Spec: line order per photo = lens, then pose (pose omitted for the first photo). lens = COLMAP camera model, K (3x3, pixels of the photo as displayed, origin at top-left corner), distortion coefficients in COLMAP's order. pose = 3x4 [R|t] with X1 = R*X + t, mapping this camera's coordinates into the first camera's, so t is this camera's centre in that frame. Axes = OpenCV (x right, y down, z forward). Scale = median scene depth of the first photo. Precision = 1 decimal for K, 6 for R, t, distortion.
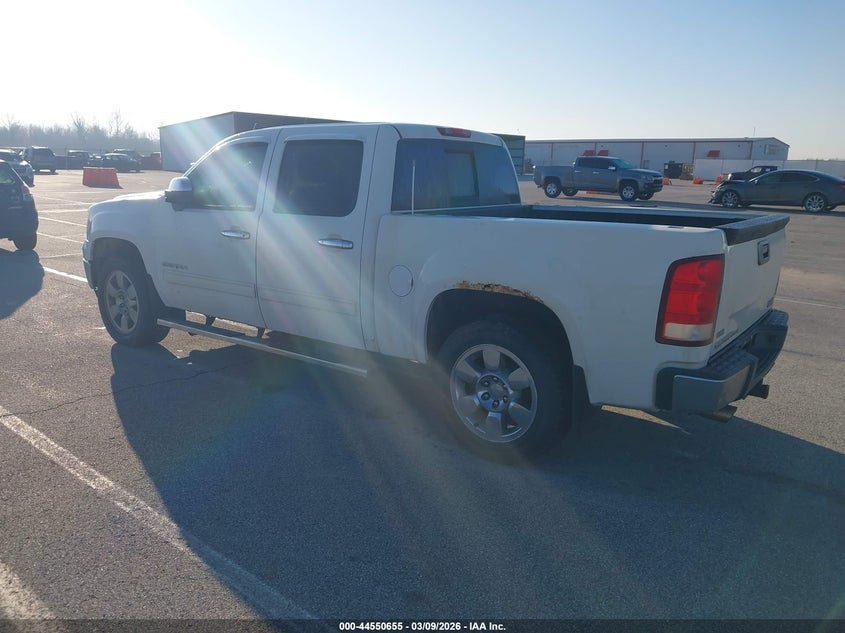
lens RADIAL K [[655.2, 0, 422.5], [0, 655.2, 316.5], [0, 0, 1]] dist [0.059428, 0.002849]
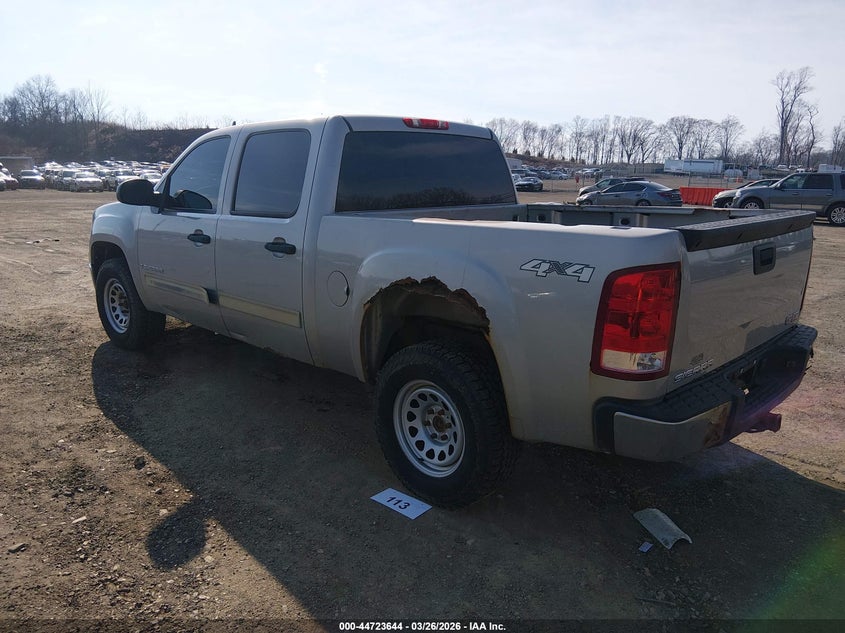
lens RADIAL K [[606.1, 0, 422.5], [0, 606.1, 316.5], [0, 0, 1]] dist [0.004442, 0.000752]
pose [[0.987721, 0.015095, -0.155497, 0.203191], [-0.013397, 0.999839, 0.011957, -0.026686], [0.155653, -0.009727, 0.987764, 0.189435]]
